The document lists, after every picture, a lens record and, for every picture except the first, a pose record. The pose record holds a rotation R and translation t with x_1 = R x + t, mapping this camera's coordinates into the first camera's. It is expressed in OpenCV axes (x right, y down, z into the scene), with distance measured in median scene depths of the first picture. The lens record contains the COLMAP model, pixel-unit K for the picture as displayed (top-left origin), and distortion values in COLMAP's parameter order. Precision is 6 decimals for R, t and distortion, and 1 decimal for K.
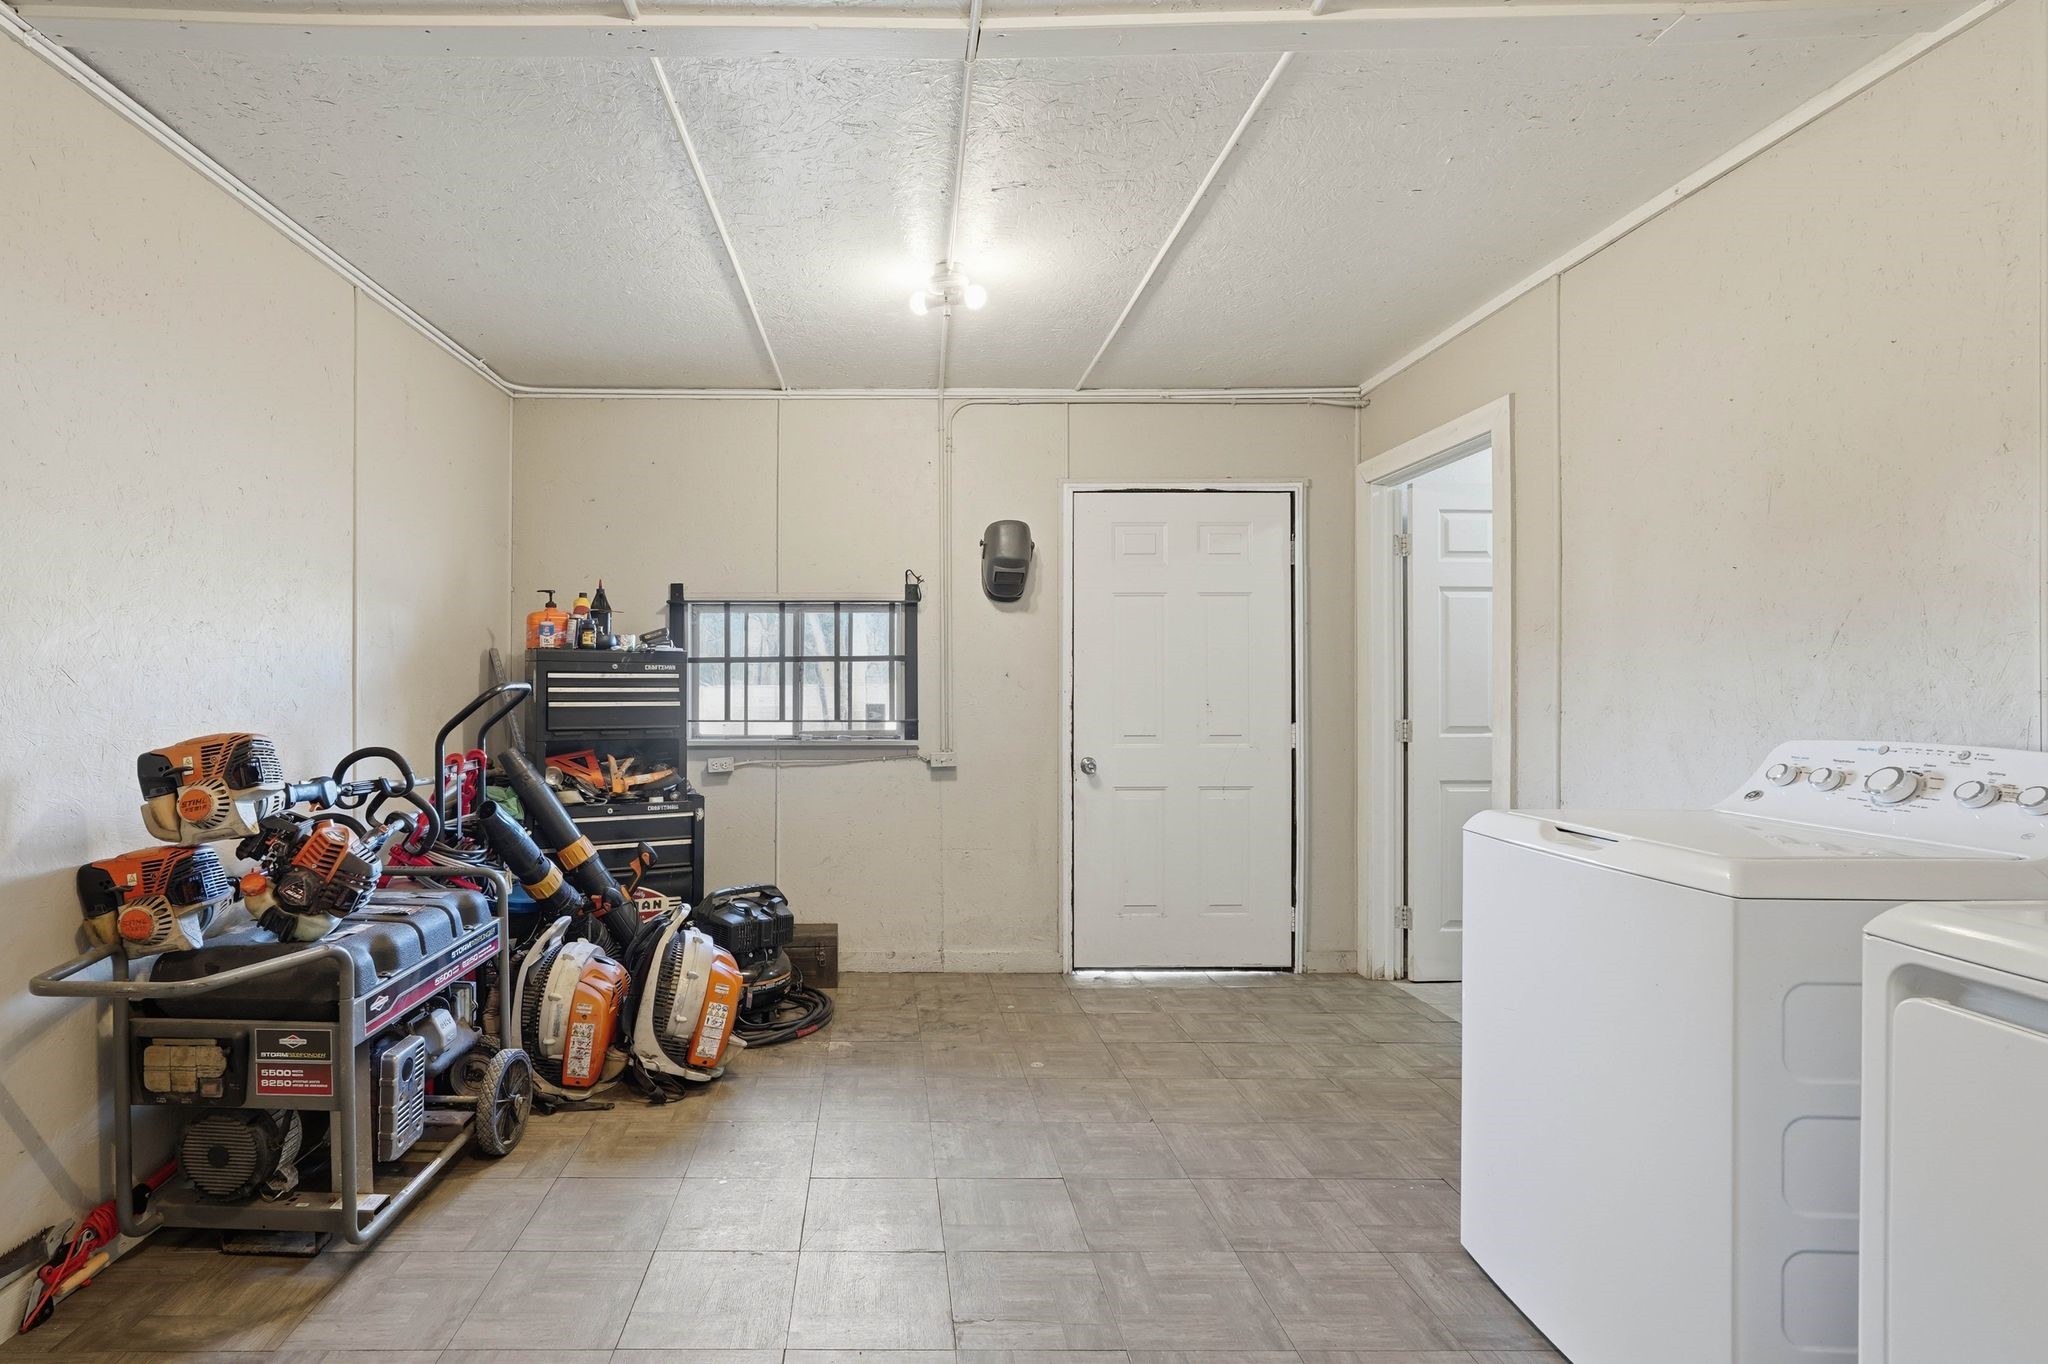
lens RADIAL K [[987.7, 0, 892.0], [0, 987.7, 677.2], [0, 0, 1]] dist [0.000147, 0.006651]
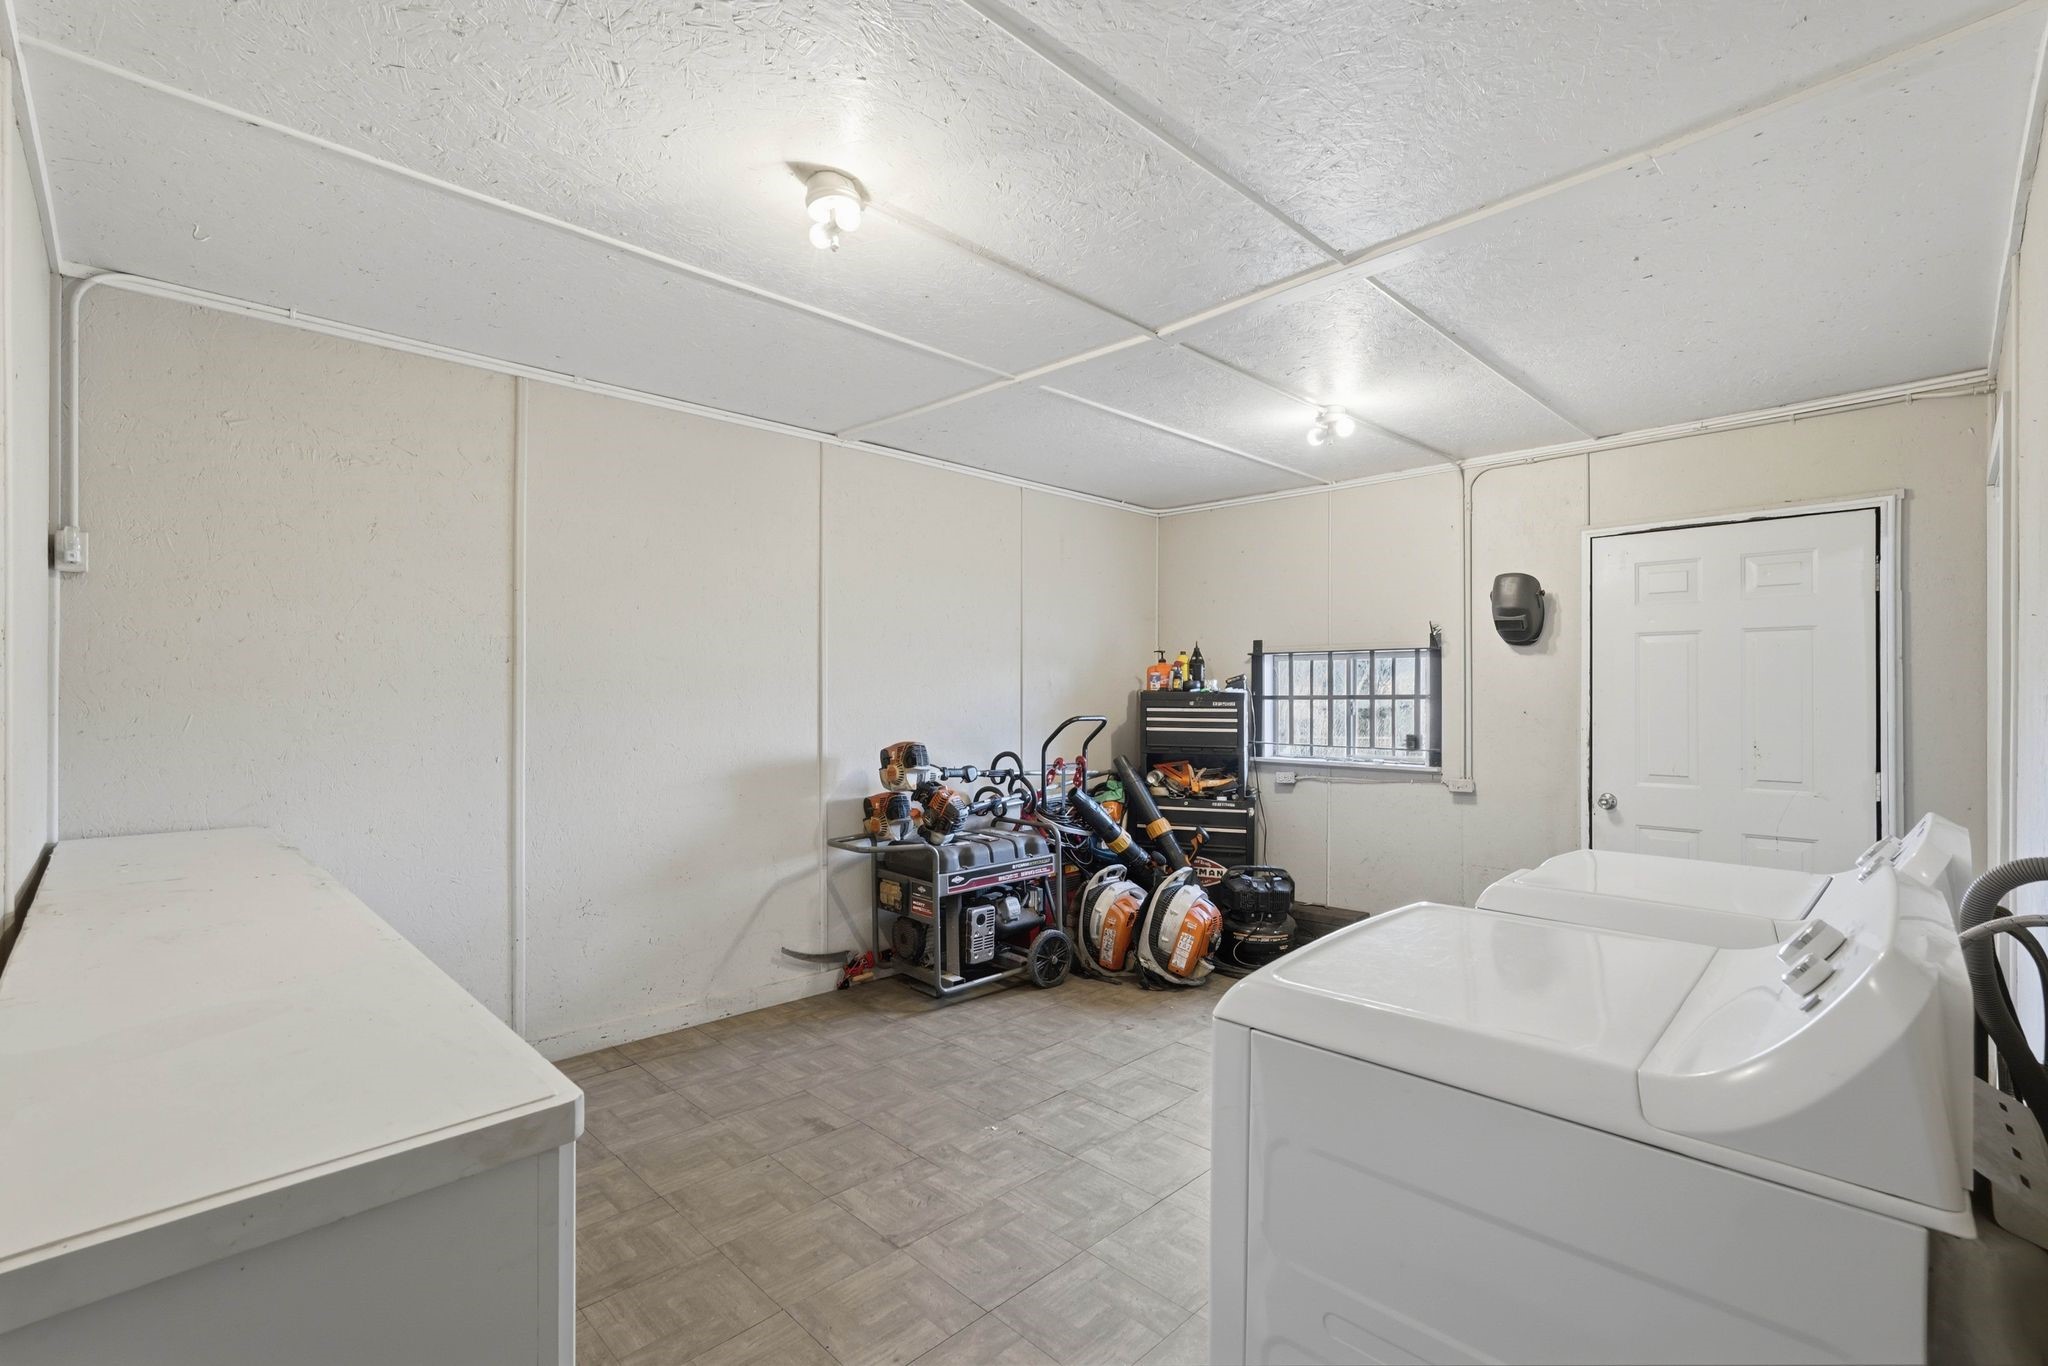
lens RADIAL K [[912.4, 0, 1012.9], [0, 912.4, 687.6], [0, 0, 1]] dist [-0.001038, 0.000126]
pose [[0.706562, -0.004224, -0.707638, 0.606893], [-0.000290, 0.999980, -0.006258, -0.032402], [0.707651, 0.004627, 0.706547, -0.156439]]
